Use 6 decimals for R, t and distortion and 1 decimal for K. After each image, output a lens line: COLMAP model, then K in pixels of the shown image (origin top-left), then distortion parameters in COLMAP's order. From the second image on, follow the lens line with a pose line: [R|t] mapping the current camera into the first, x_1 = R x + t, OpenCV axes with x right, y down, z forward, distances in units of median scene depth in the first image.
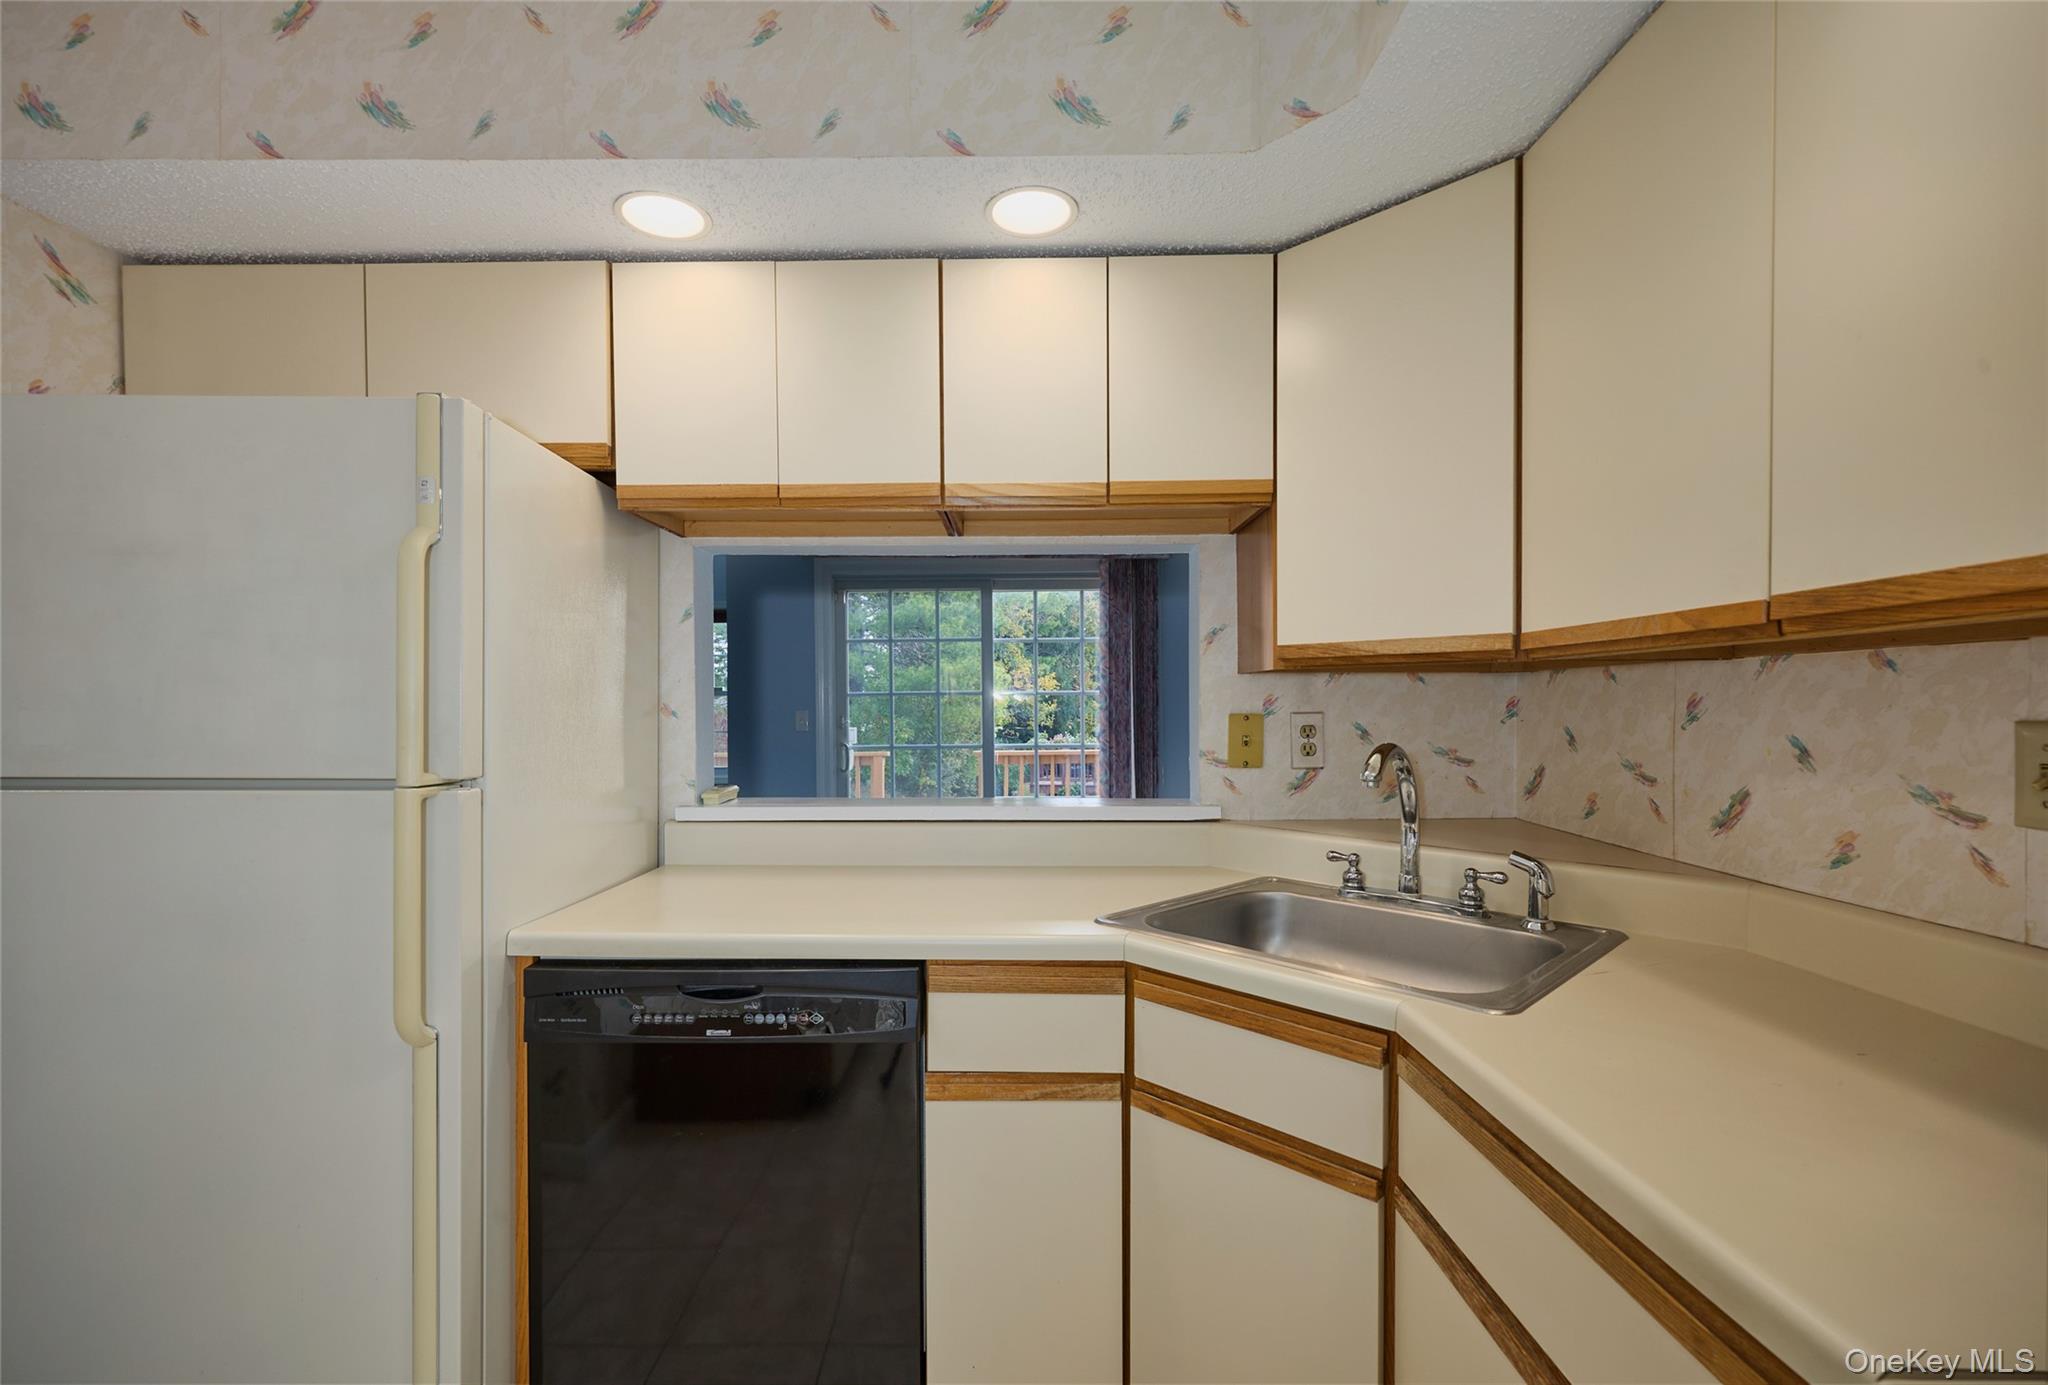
lens RADIAL K [[905.3, 0, 1008.3], [0, 905.3, 719.8], [0, 0, 1]] dist [-0.001373, 0.000570]
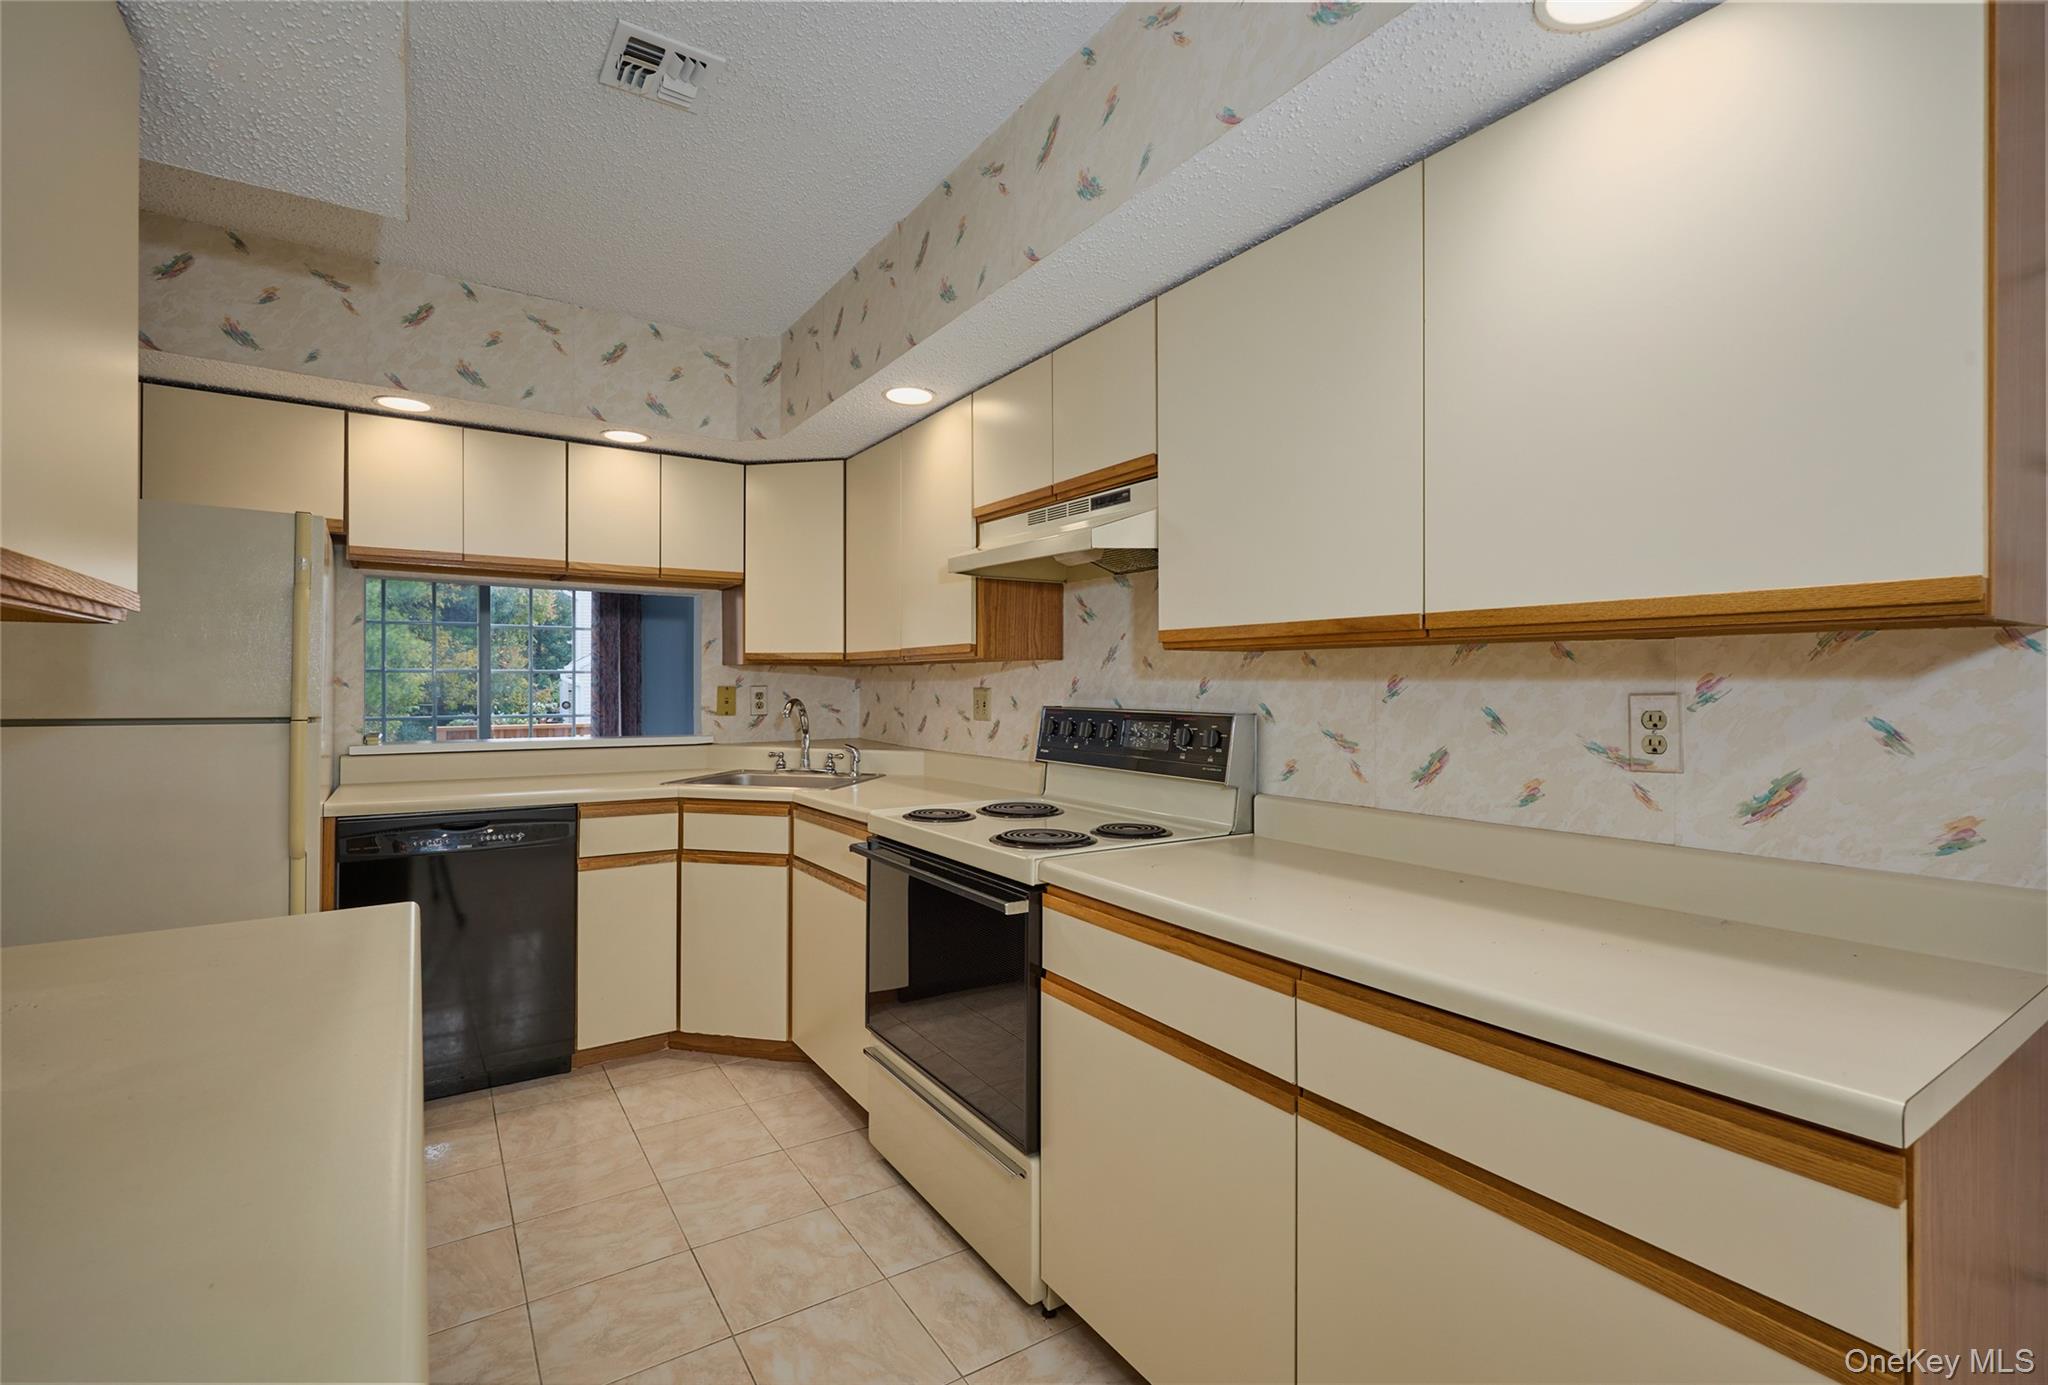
lens RADIAL K [[905.3, 0, 1010.0], [0, 905.3, 684.5], [0, 0, 1]] dist [-0.001373, 0.000570]
pose [[0.826910, 0.006758, 0.562294, -0.378249], [0.002507, 0.999874, -0.015704, 0.024771], [-0.562329, 0.014395, 0.826789, -1.087843]]
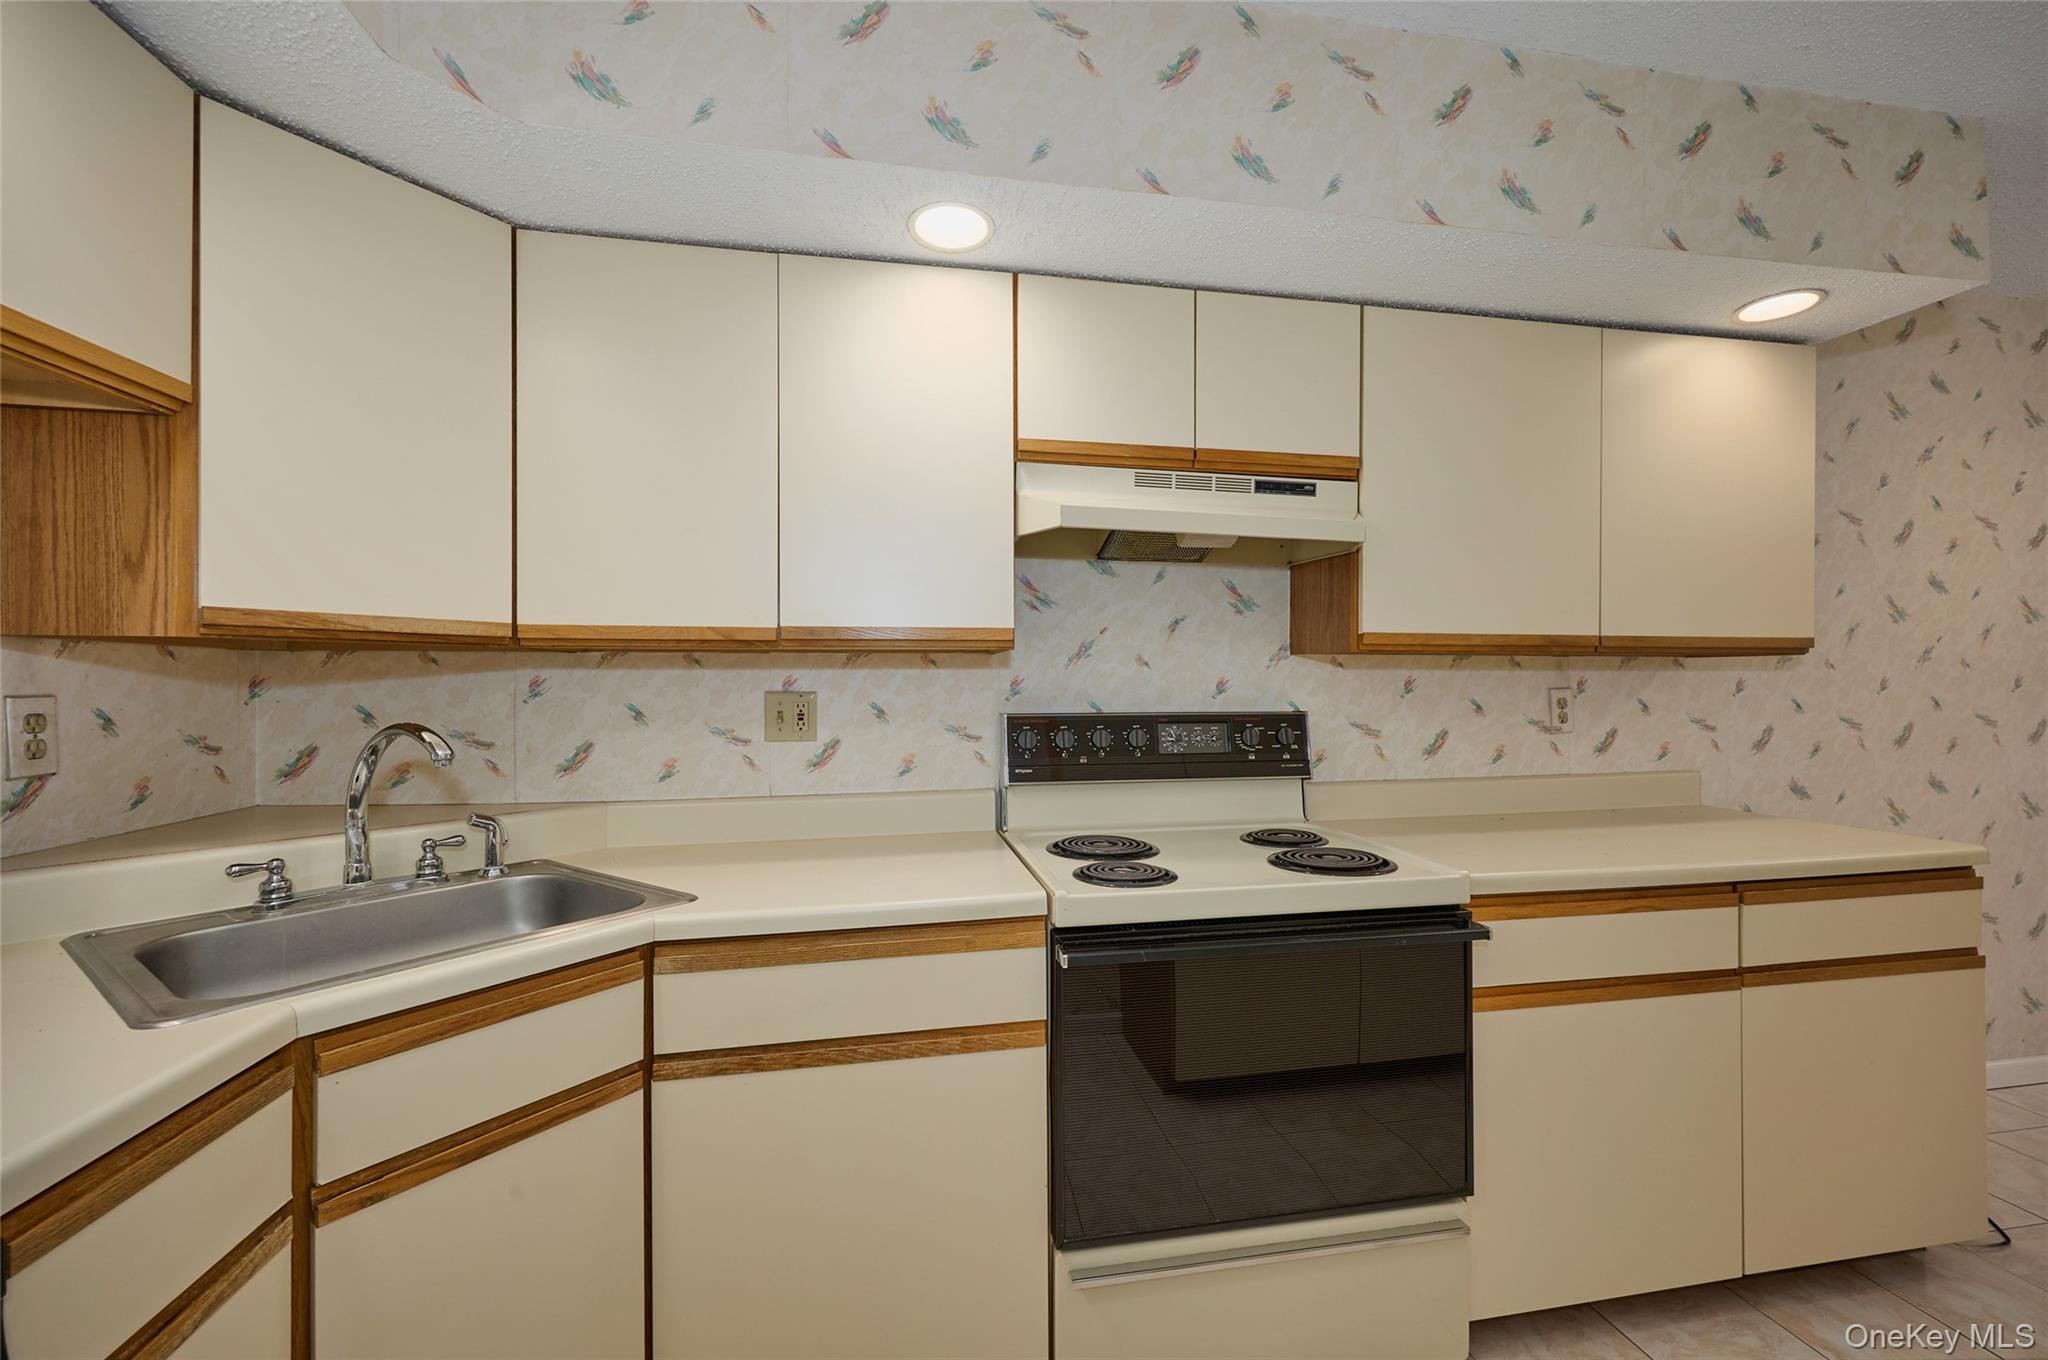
lens RADIAL K [[819.7, 0, 1036.8], [0, 819.7, 681.6], [0, 0, 1]] dist [0.001678, -0.000007]
pose [[-0.205582, 0.004423, 0.978630, -0.539655], [0.018341, 0.999832, -0.000666, -0.005624], [-0.978468, 0.017813, -0.205628, 0.470993]]
